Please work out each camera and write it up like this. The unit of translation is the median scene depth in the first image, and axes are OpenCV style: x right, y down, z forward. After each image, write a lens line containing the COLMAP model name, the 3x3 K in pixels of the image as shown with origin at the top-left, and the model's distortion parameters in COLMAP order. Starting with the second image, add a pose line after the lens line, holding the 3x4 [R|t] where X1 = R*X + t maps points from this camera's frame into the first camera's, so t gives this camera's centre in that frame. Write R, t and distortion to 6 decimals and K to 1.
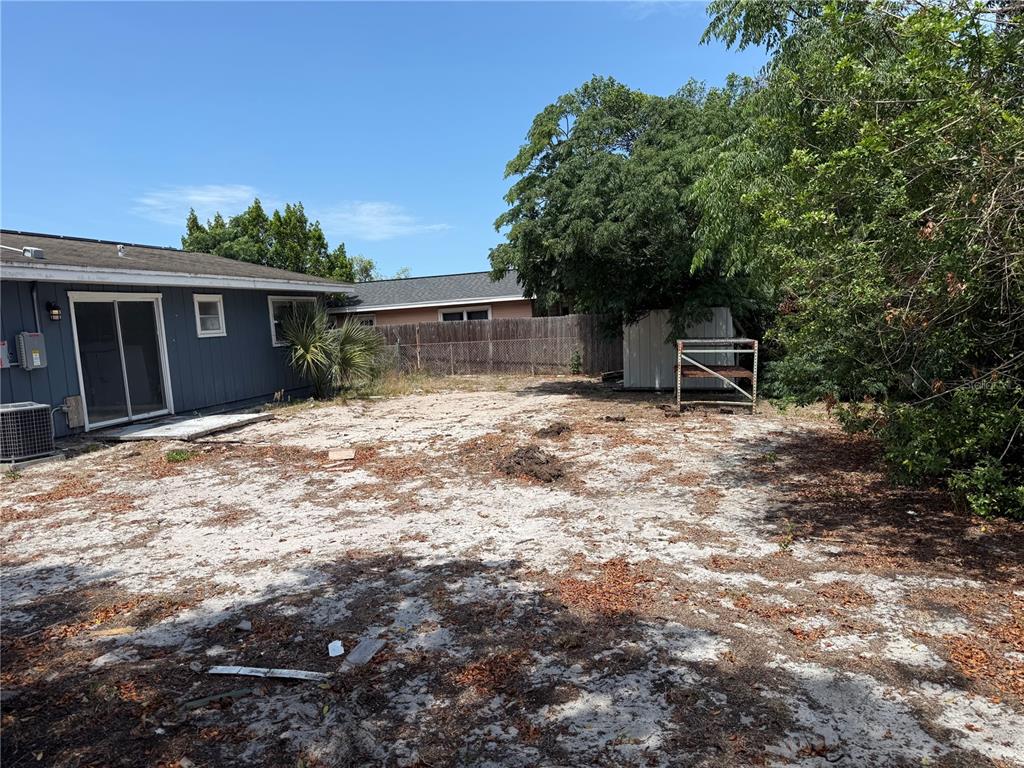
lens RADIAL K [[723.4, 0, 509.9], [0, 723.4, 399.3], [0, 0, 1]] dist [0.130388, -0.196232]
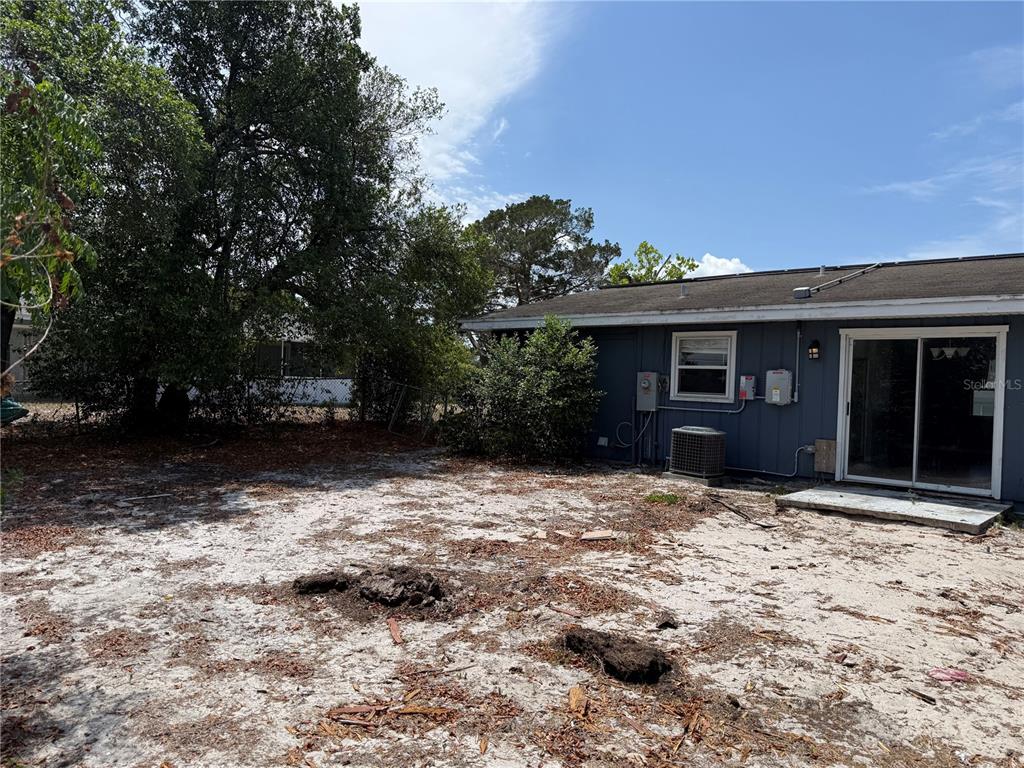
lens RADIAL K [[723.4, 0, 509.9], [0, 723.4, 399.3], [0, 0, 1]] dist [0.130388, -0.196232]
pose [[-0.470409, 0.072593, -0.879458, 0.403520], [-0.101476, 0.985549, 0.135628, -0.134223], [0.876595, 0.153044, -0.456245, 1.012513]]
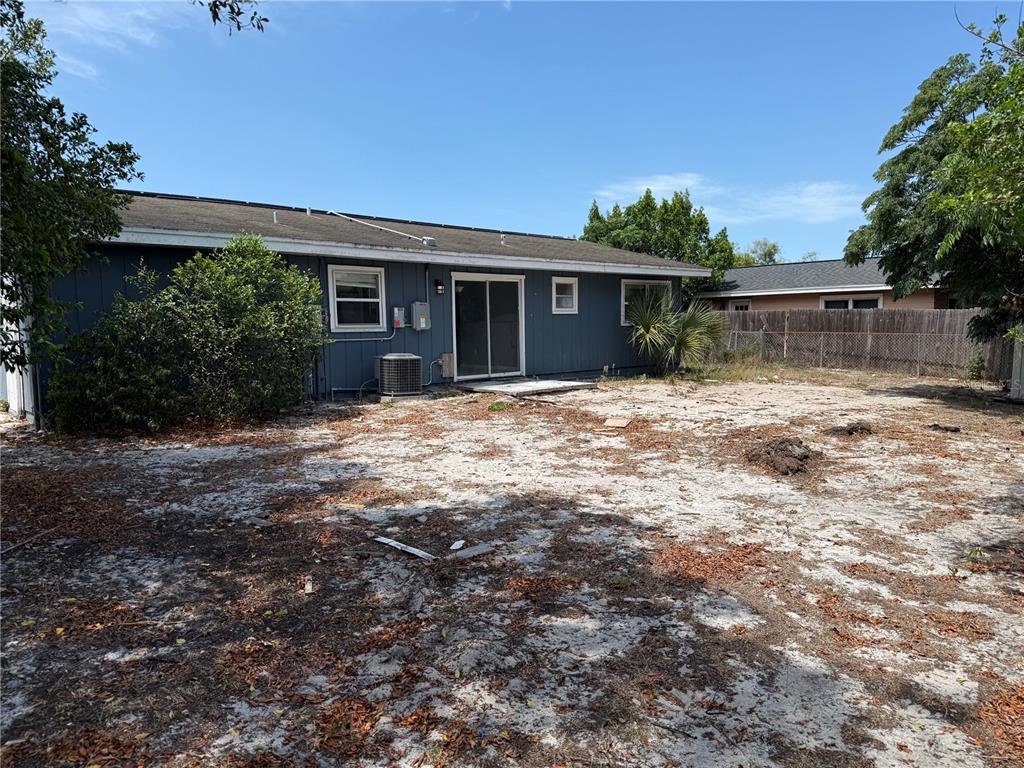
lens RADIAL K [[723.4, 0, 509.9], [0, 723.4, 399.3], [0, 0, 1]] dist [0.130388, -0.196232]
pose [[0.841665, 0.111838, -0.528291, 0.173065], [-0.101613, 0.993643, 0.048464, 0.003139], [0.530353, 0.012891, 0.847679, -0.017622]]
